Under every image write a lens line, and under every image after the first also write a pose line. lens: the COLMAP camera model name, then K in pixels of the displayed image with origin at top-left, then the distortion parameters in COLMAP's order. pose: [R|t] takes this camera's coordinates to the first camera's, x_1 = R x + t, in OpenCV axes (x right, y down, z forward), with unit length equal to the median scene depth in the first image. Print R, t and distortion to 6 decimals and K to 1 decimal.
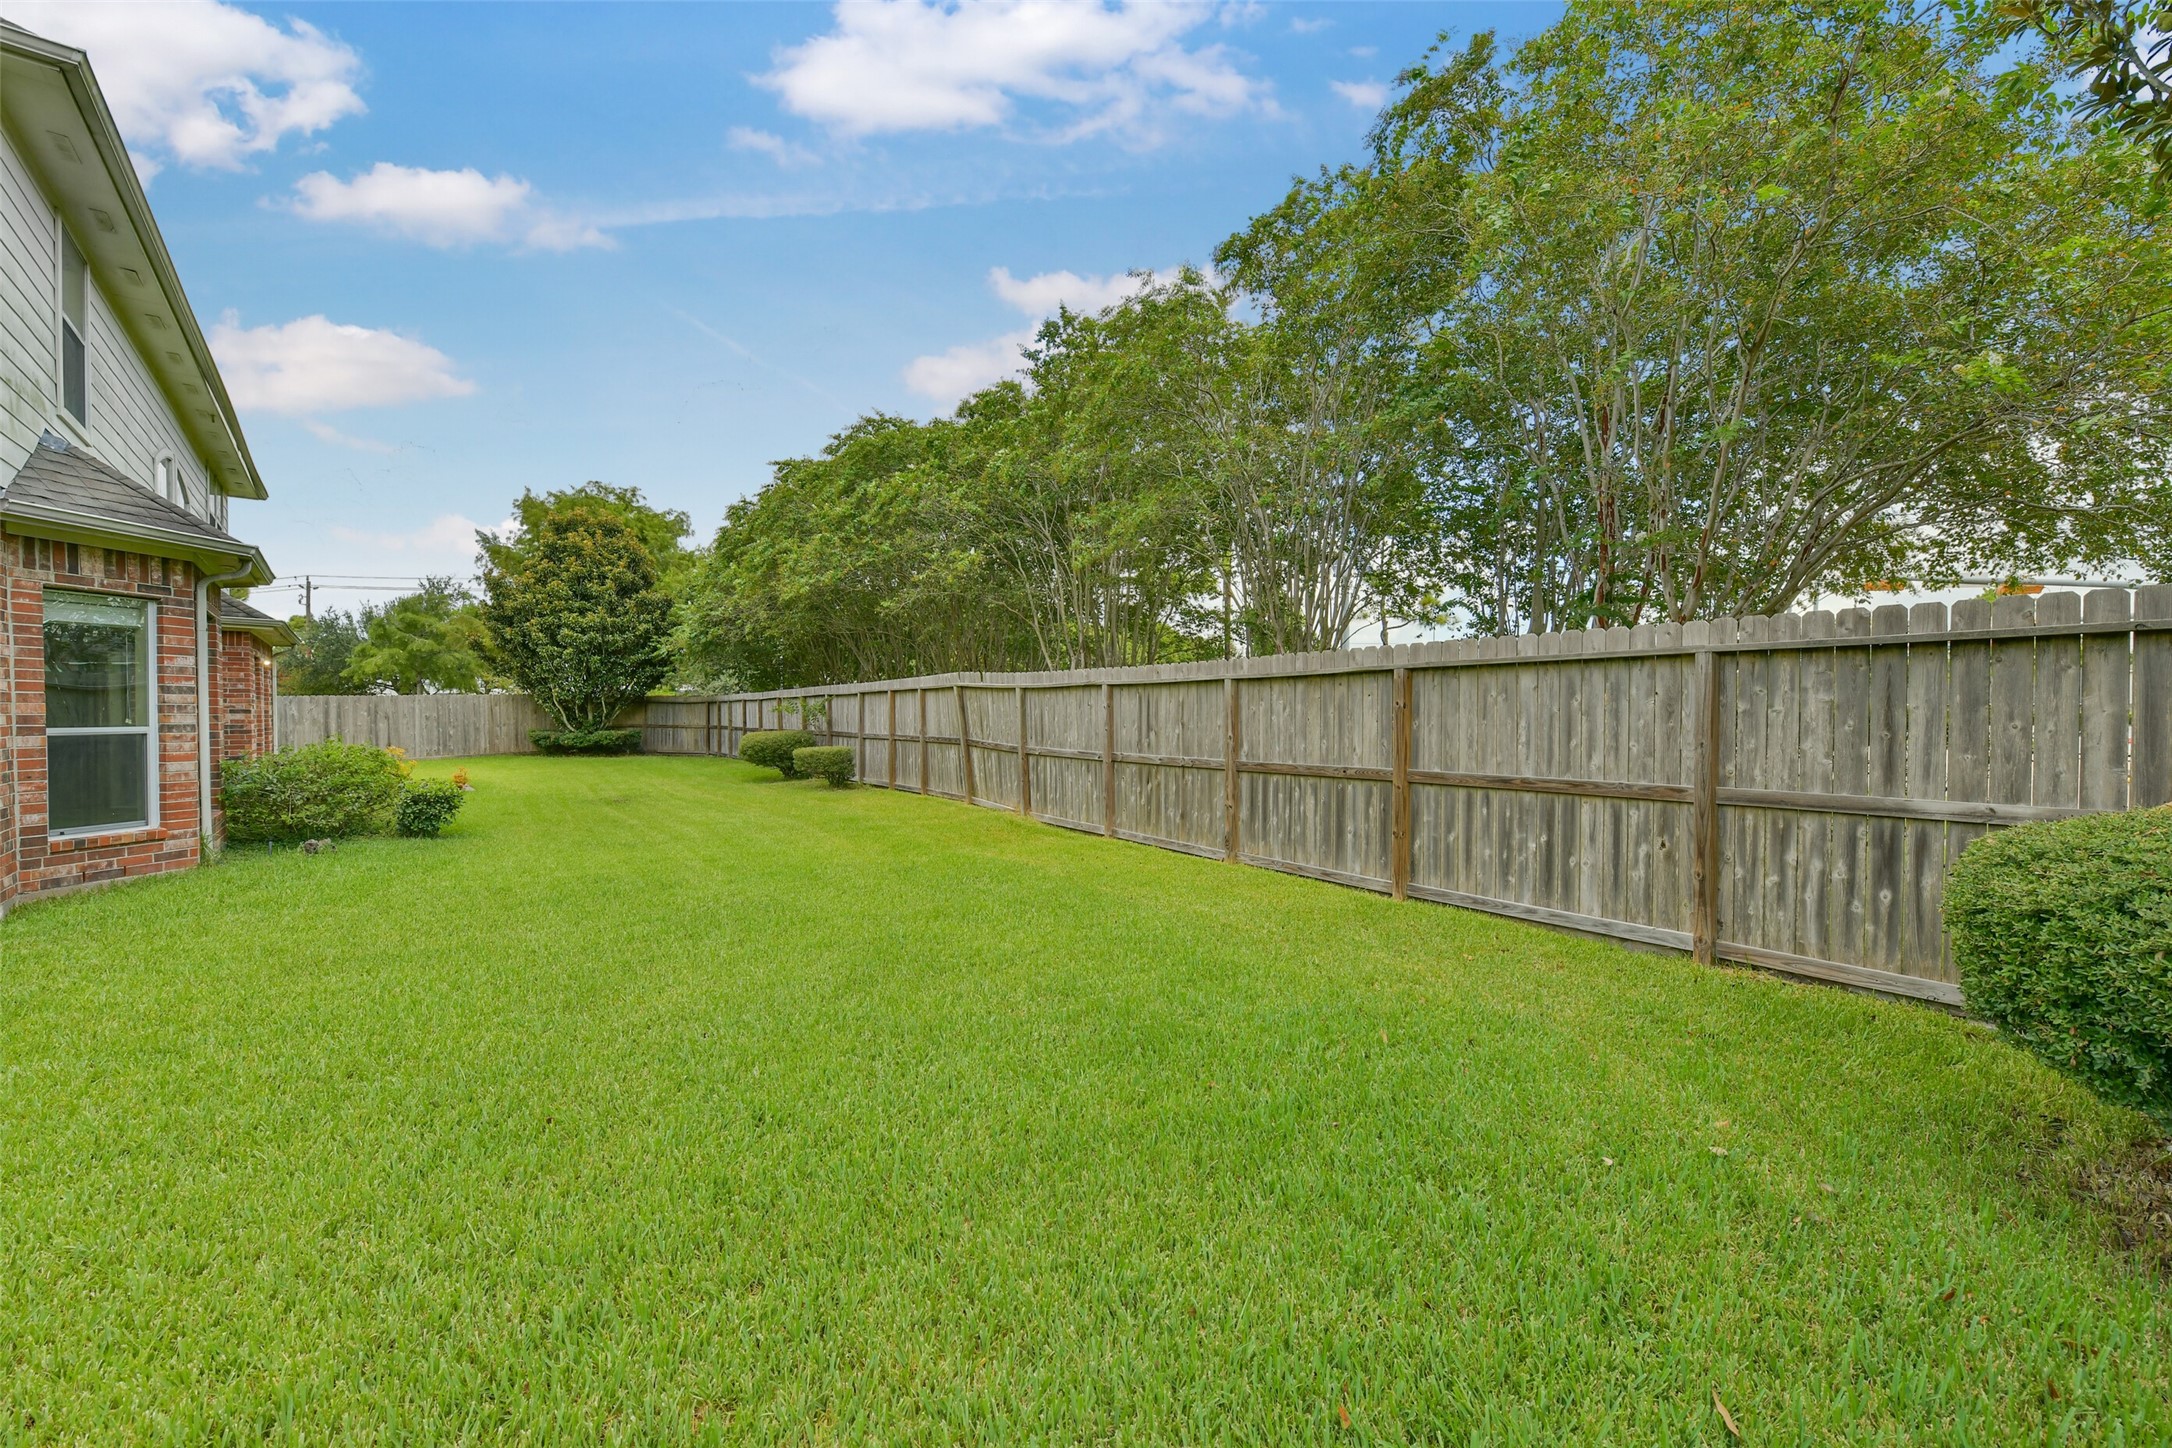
lens RADIAL K [[872.7, 0, 1088.9], [0, 872.7, 720.9], [0, 0, 1]] dist [-0.009338, 0.000011]
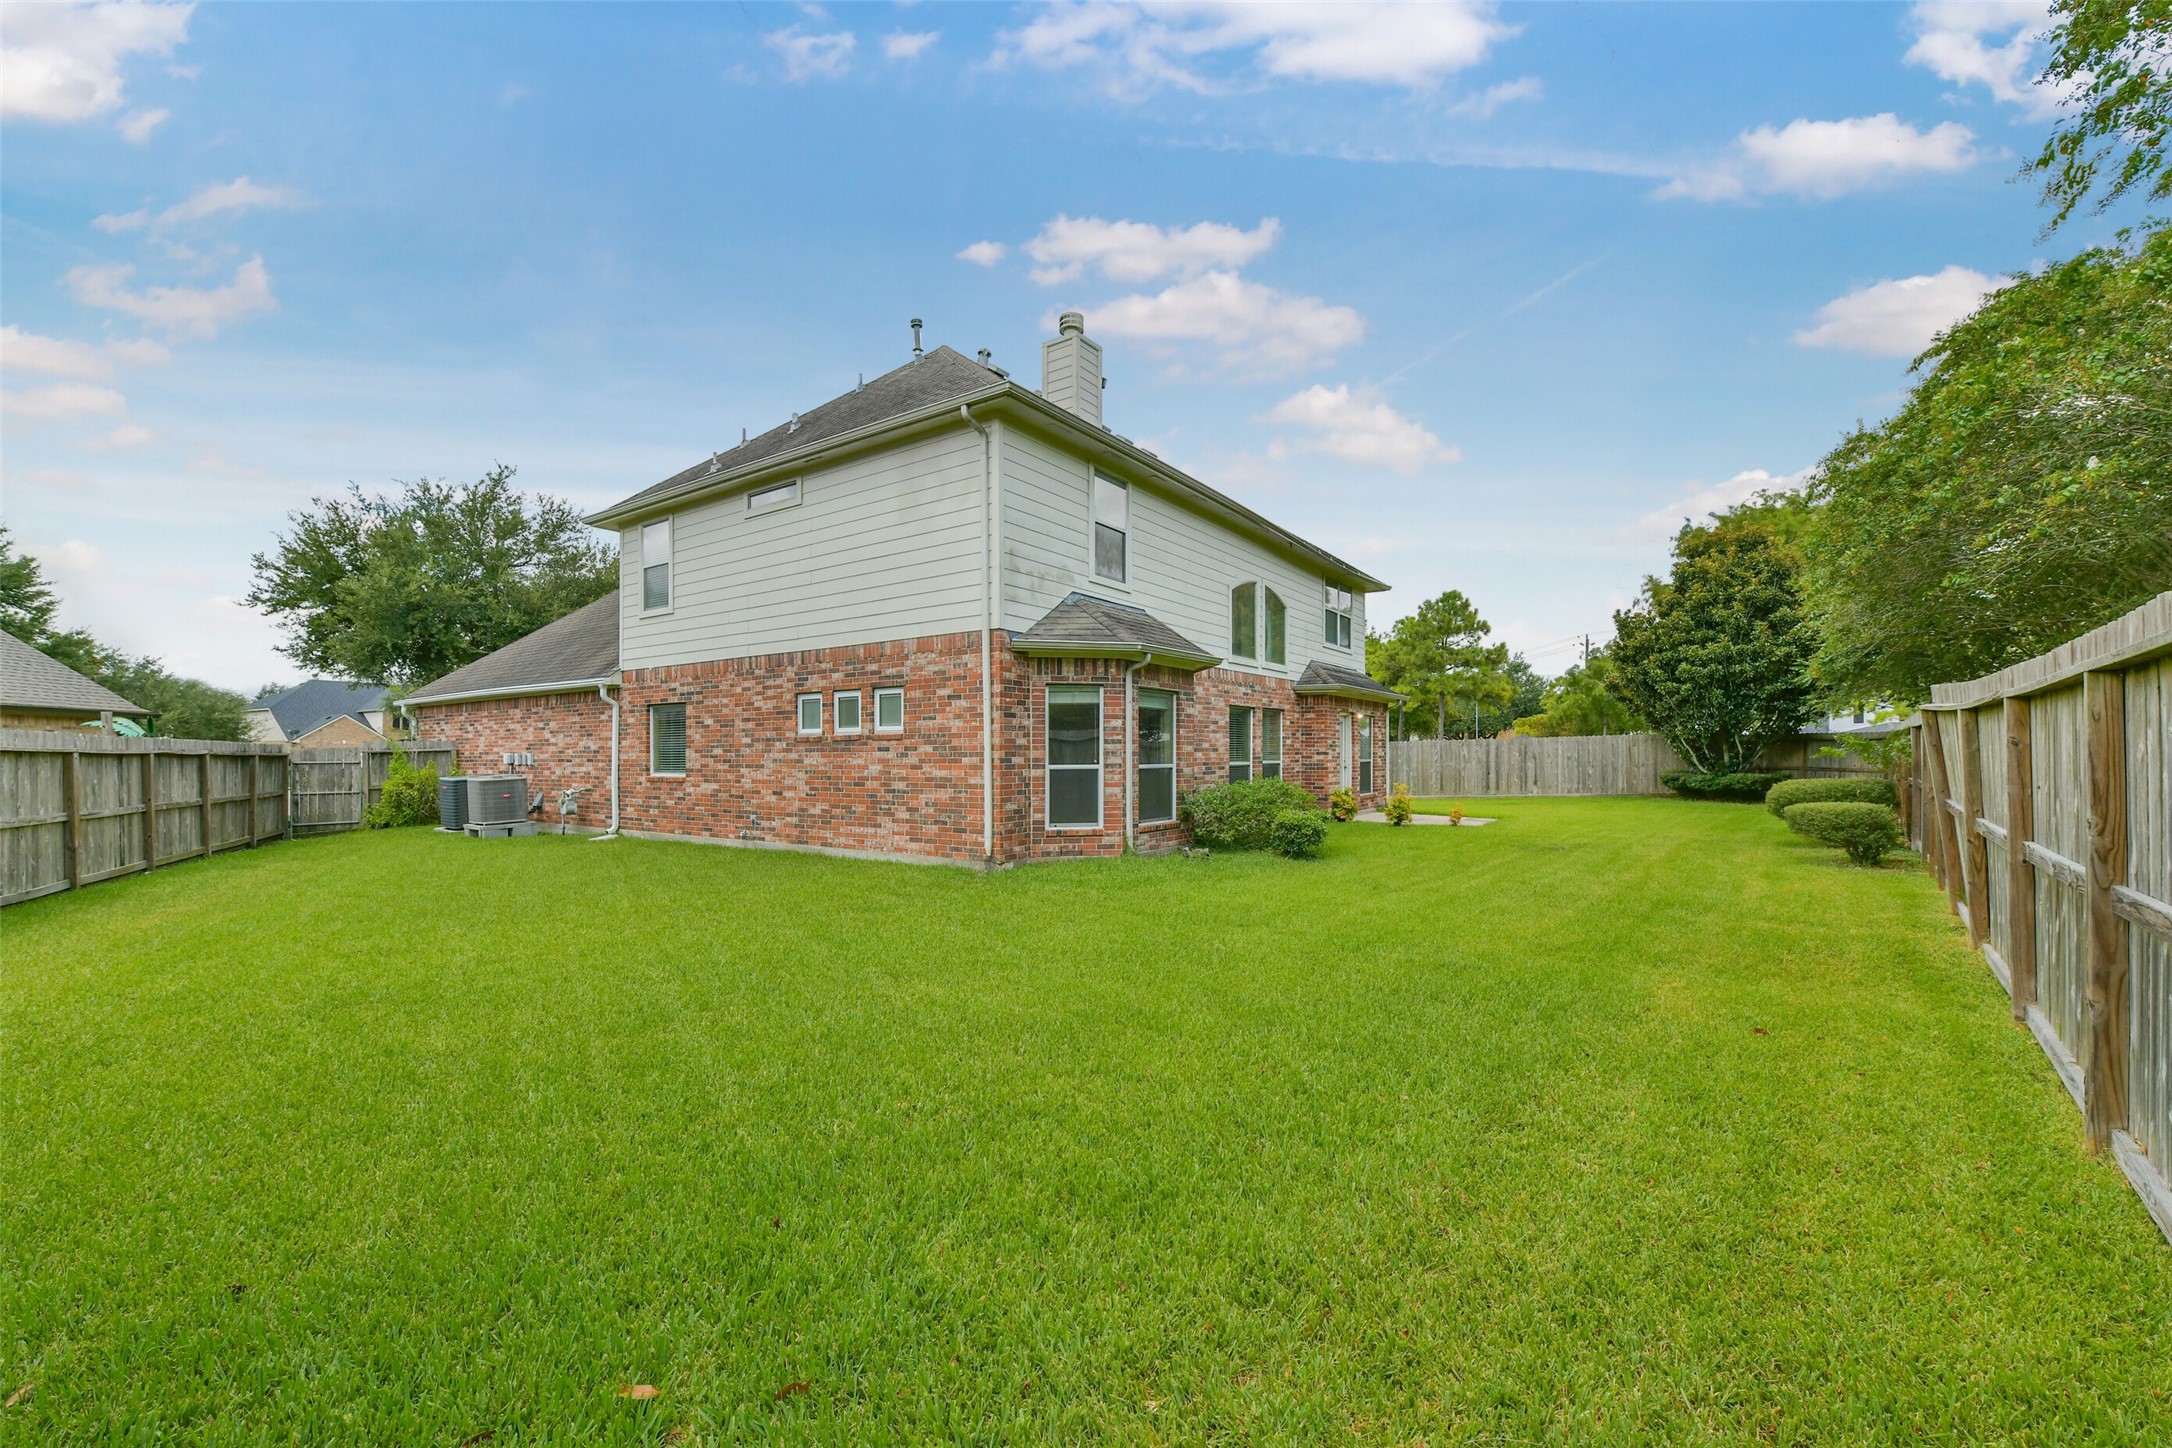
lens RADIAL K [[872.7, 0, 1088.7], [0, 872.7, 743.5], [0, 0, 1]] dist [-0.009338, 0.000011]
pose [[0.265758, -0.011219, -0.963974, 0.124474], [-0.006942, 0.999884, -0.013550, -0.002773], [0.964015, 0.010293, 0.265650, 0.145054]]
